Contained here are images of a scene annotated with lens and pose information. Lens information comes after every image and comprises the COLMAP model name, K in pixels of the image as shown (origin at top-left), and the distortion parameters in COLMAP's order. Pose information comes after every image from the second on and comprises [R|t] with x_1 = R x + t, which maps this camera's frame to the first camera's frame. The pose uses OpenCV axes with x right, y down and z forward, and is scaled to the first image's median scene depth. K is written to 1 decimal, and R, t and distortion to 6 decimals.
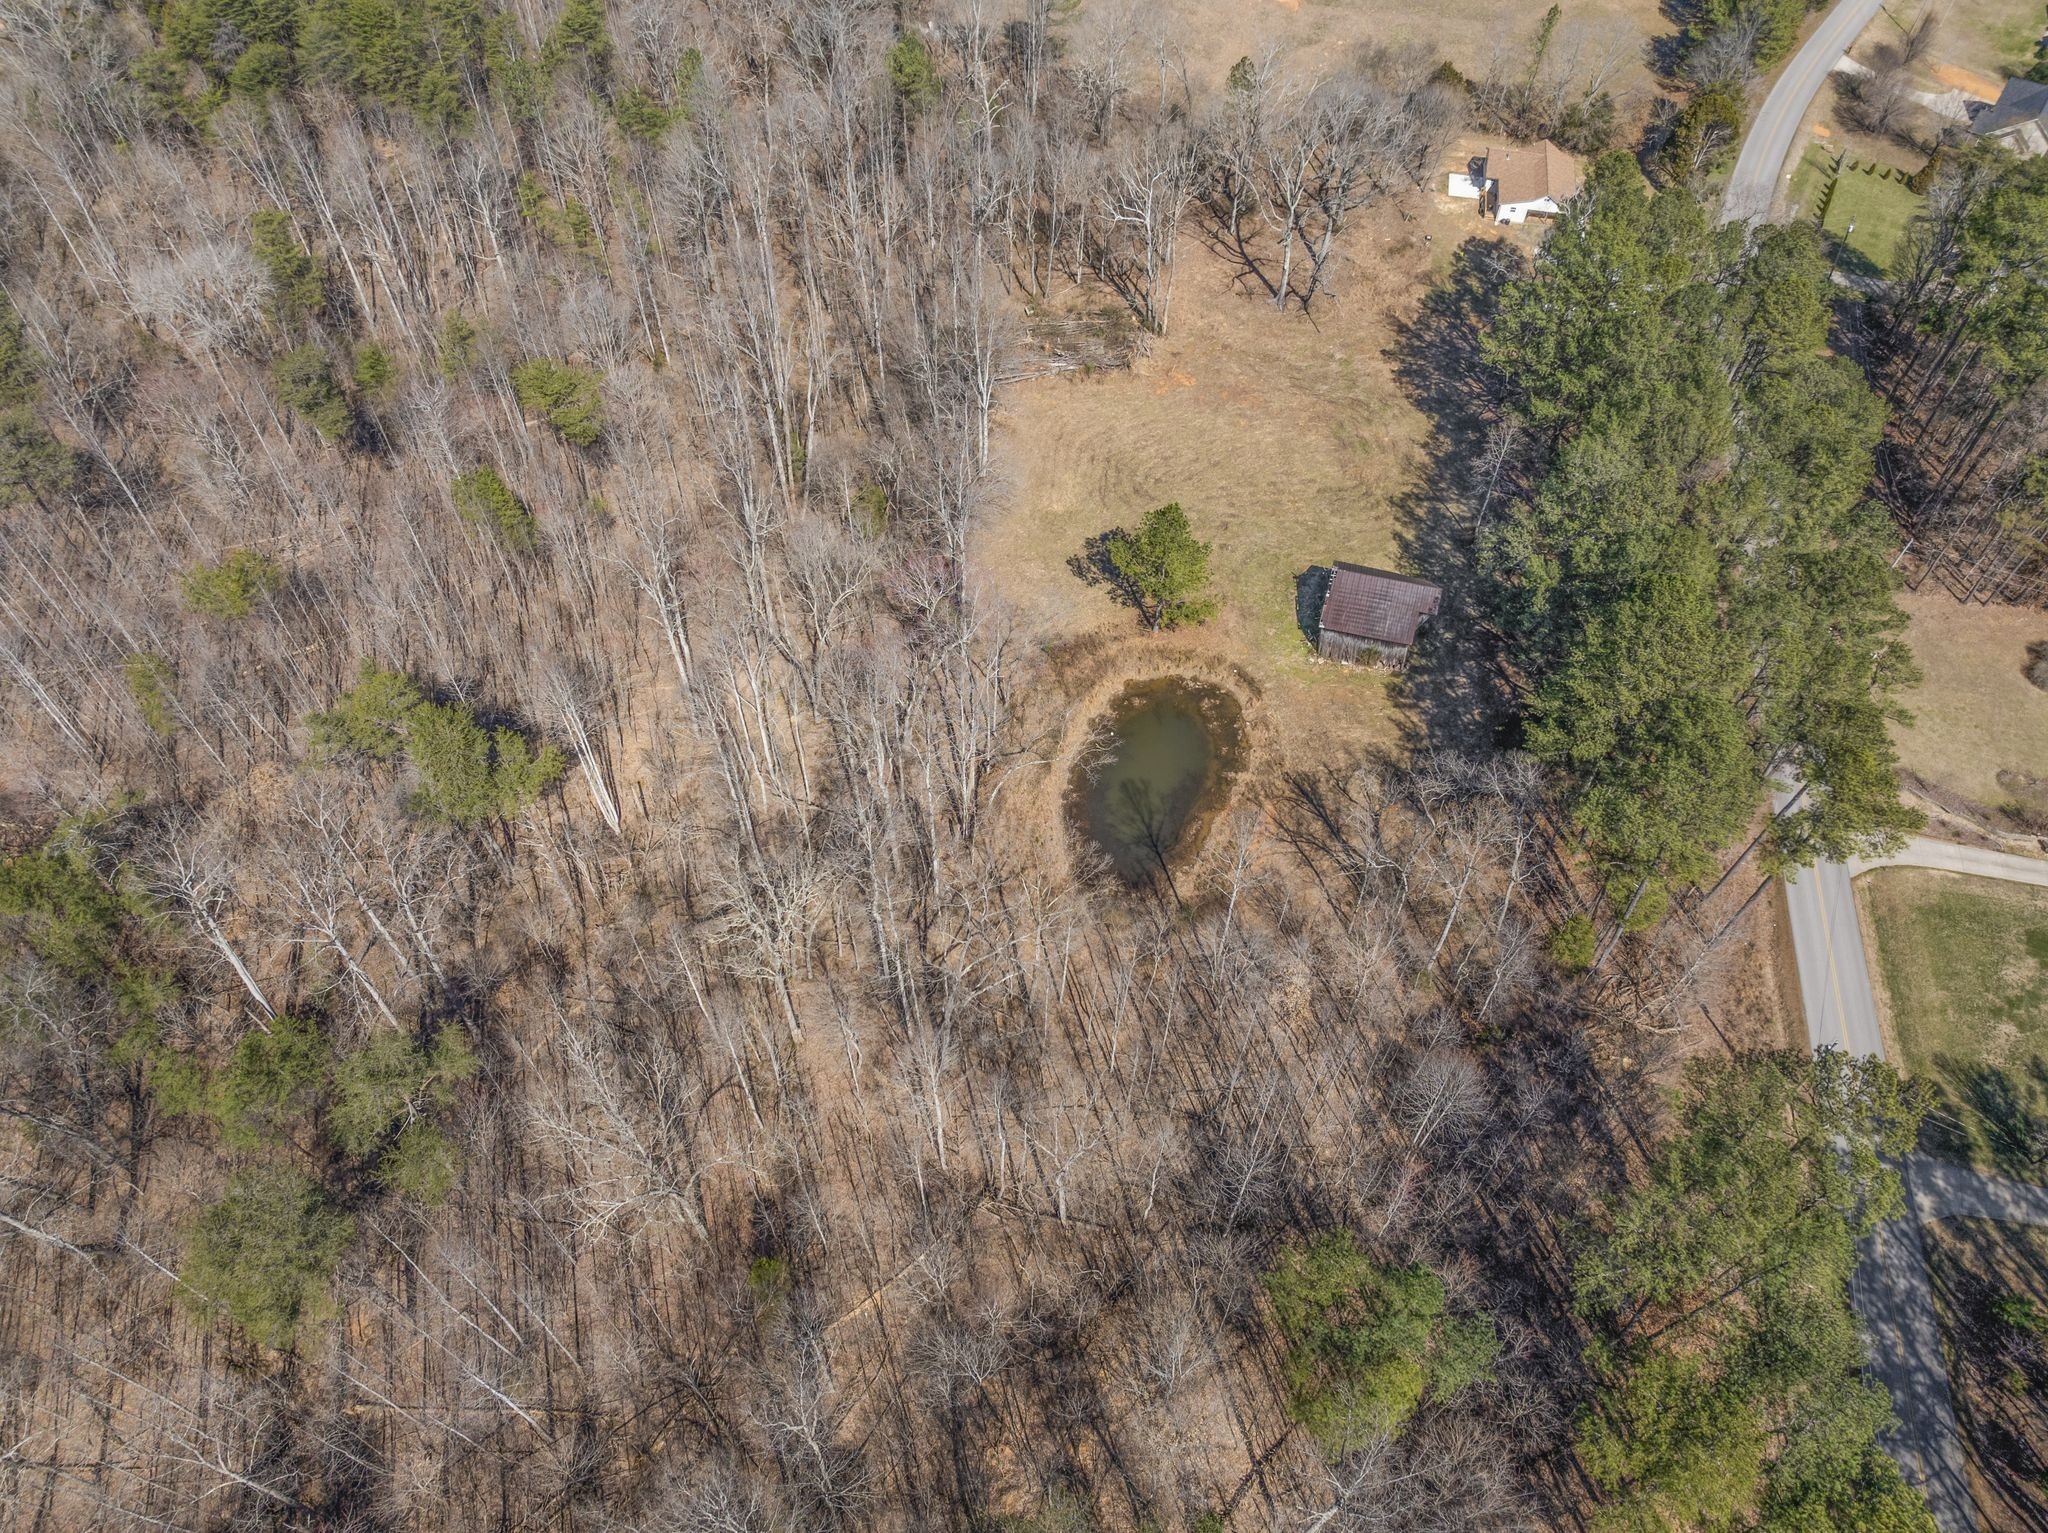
lens RADIAL K [[1442.5, 0, 1024.0], [0, 1442.5, 766.5], [0, 0, 1]] dist [-0.039875, 0.010045]
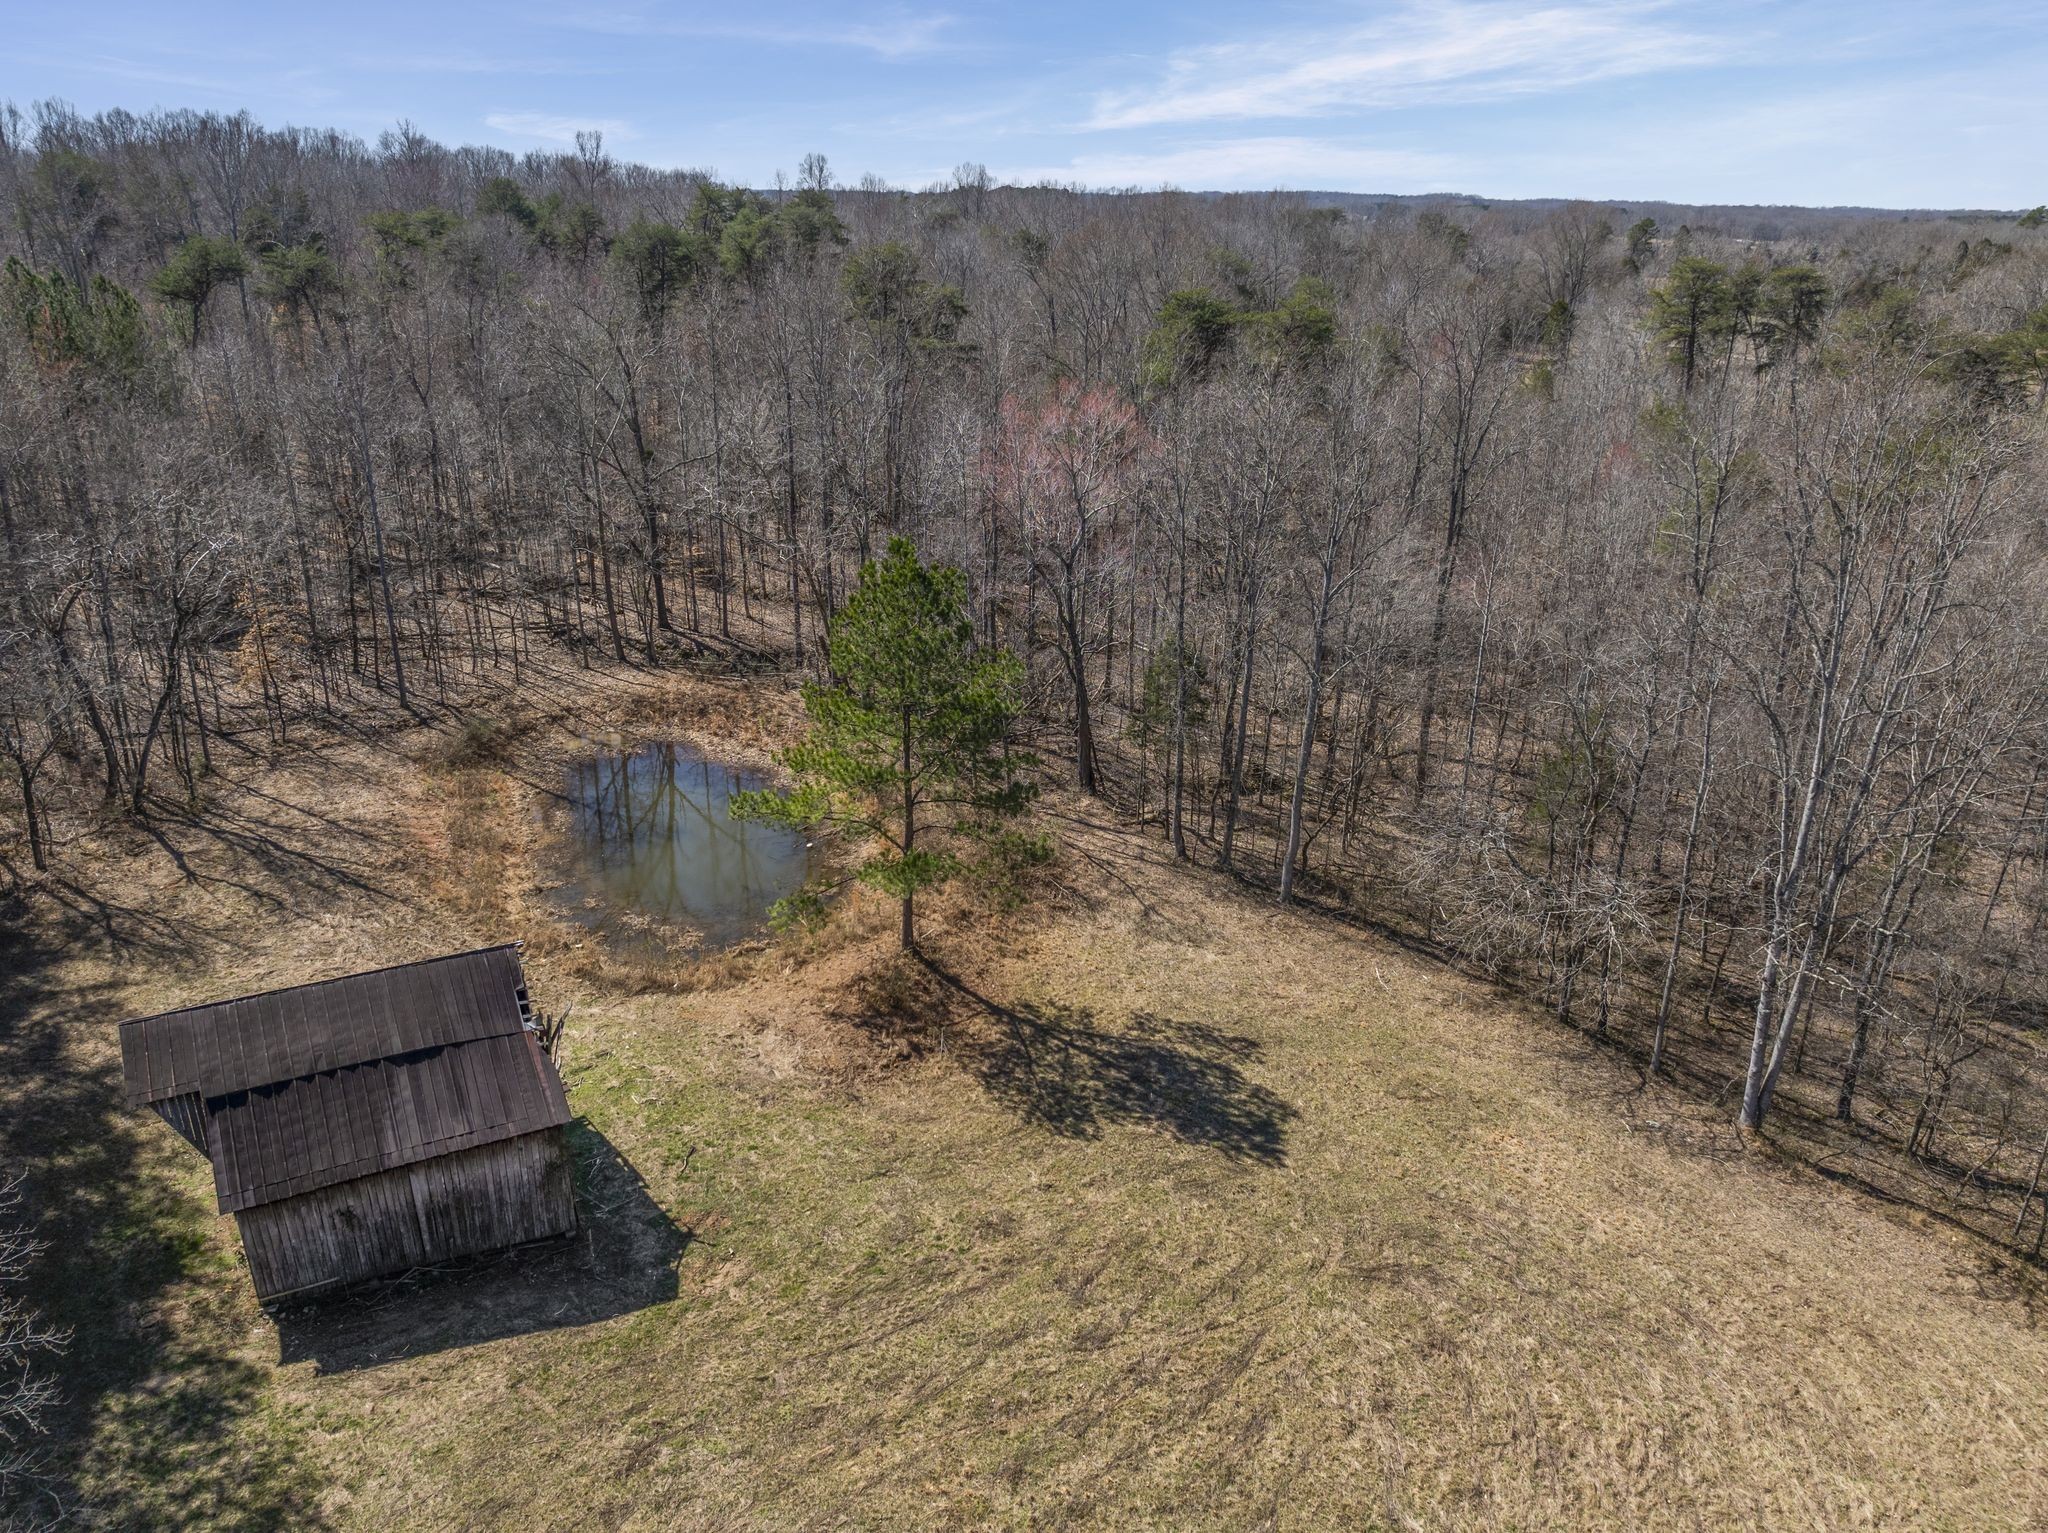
lens RADIAL K [[1440.1, 0, 1024.0], [0, 1440.1, 766.5], [0, 0, 1]] dist [-0.033971, -0.006489]
pose [[-0.689241, 0.257965, -0.677053, 0.355639], [-0.586748, 0.349488, 0.730469, -0.462555], [0.425058, 0.900729, -0.089521, 1.088781]]
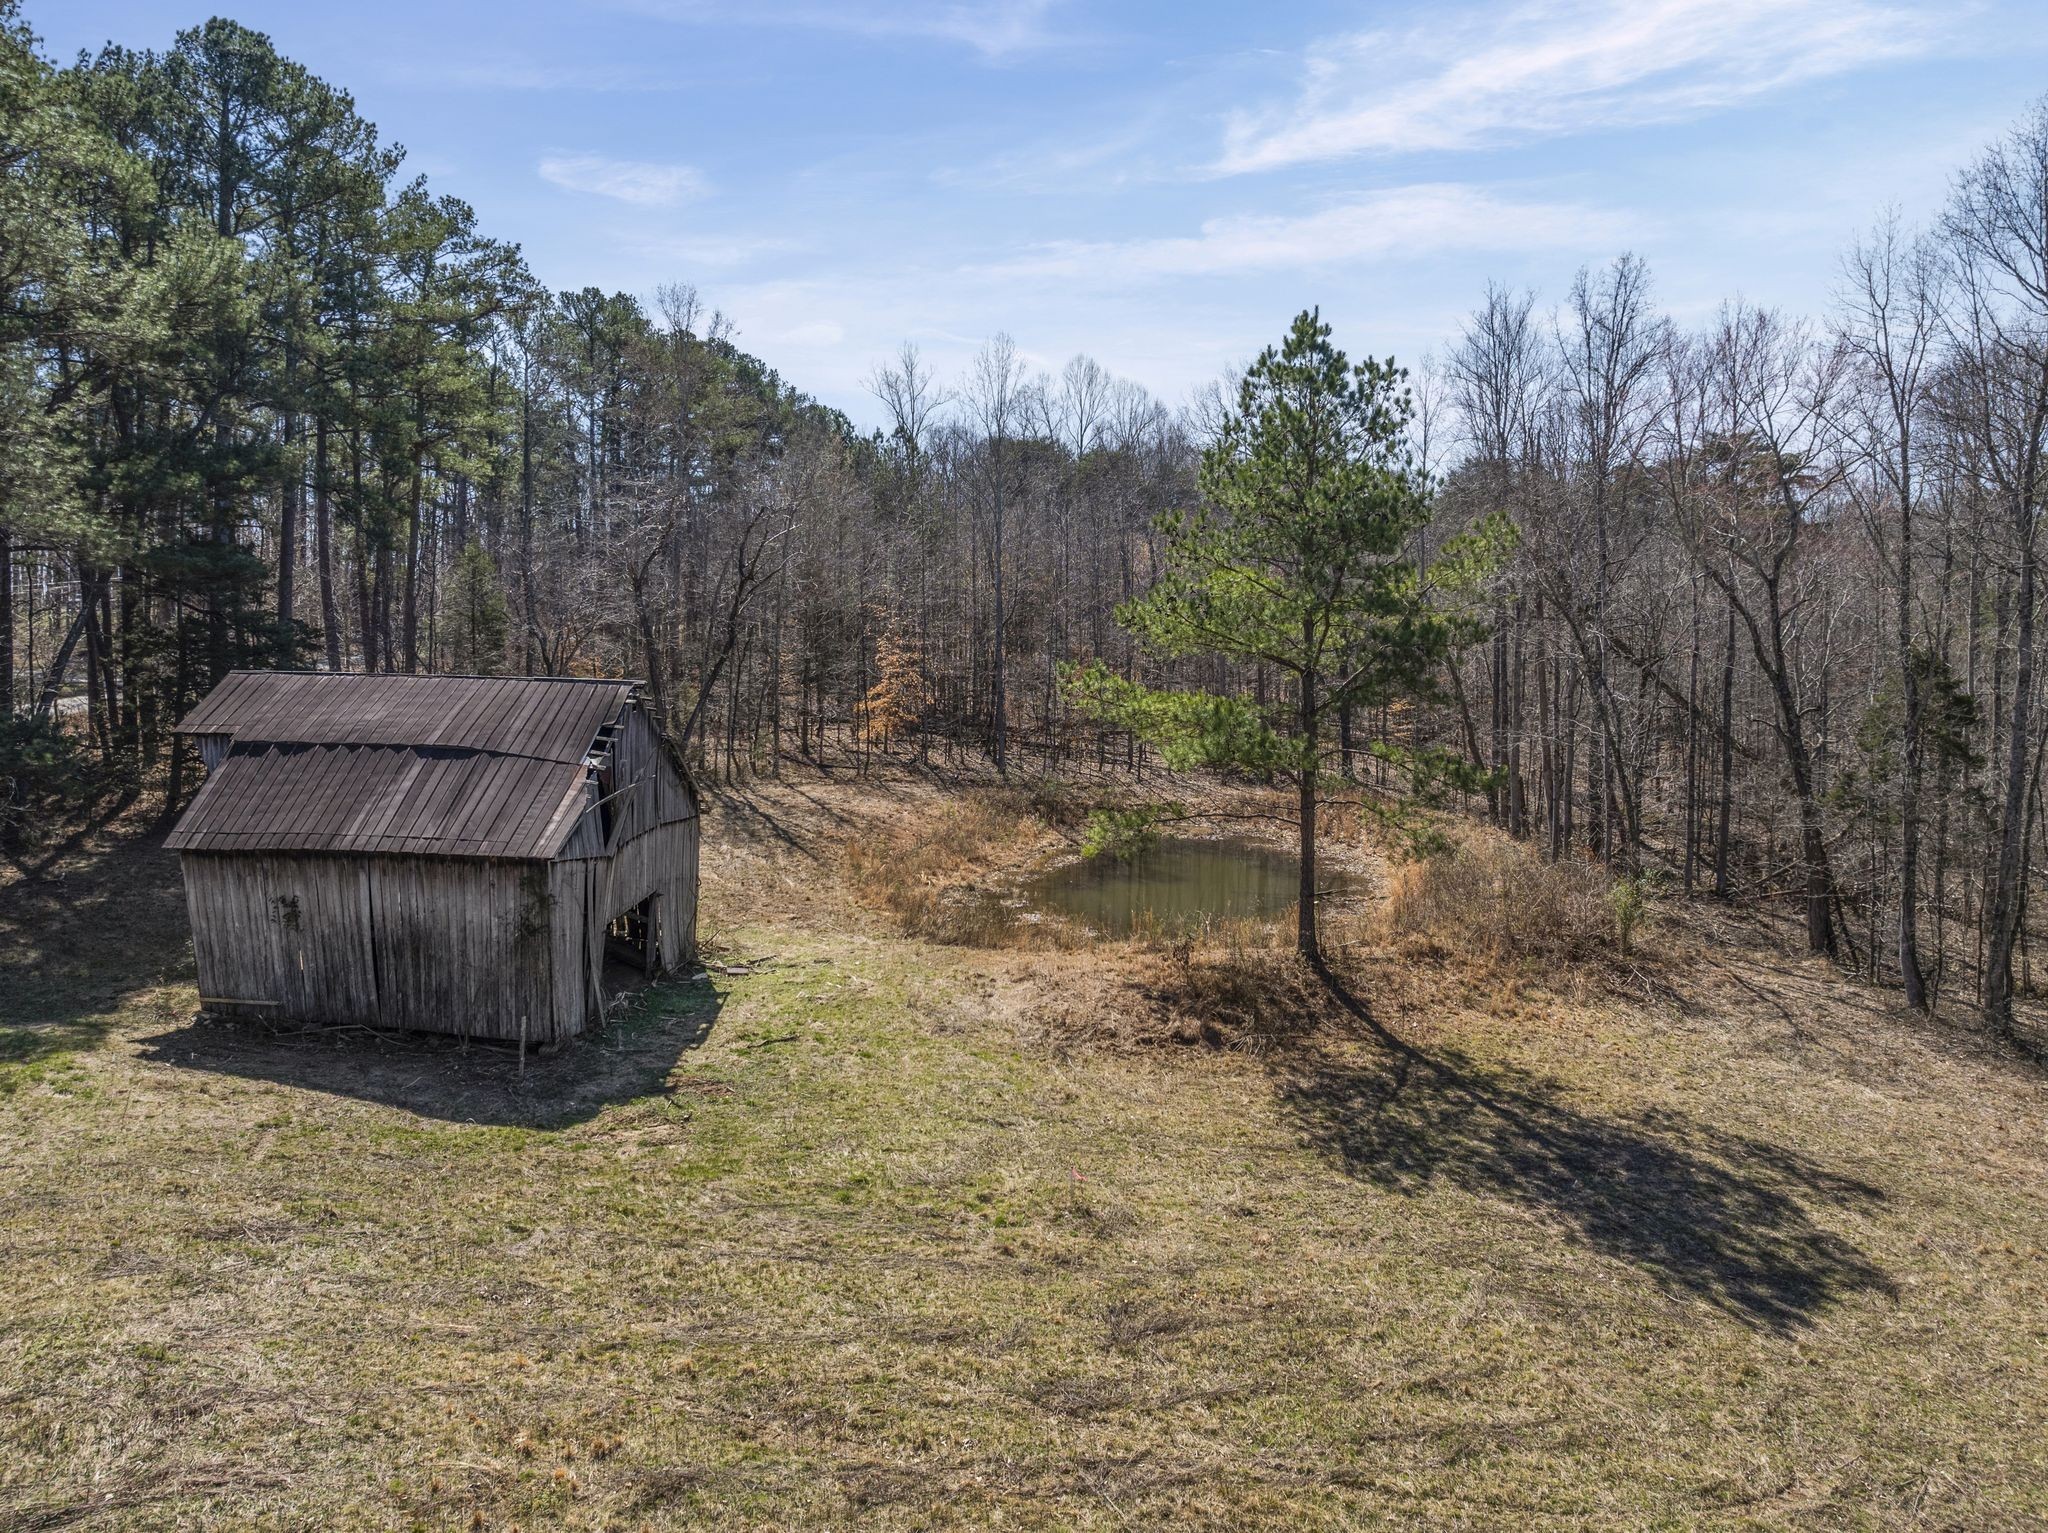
lens RADIAL K [[1455.8, 0, 1034.1], [0, 1455.8, 695.2], [0, 0, 1]] dist [-0.031844, -0.002216]
pose [[-0.987896, 0.011160, -0.154715, 0.196777], [-0.120589, 0.572111, 0.811263, -0.362320], [0.097568, 0.820100, -0.563840, 1.200514]]
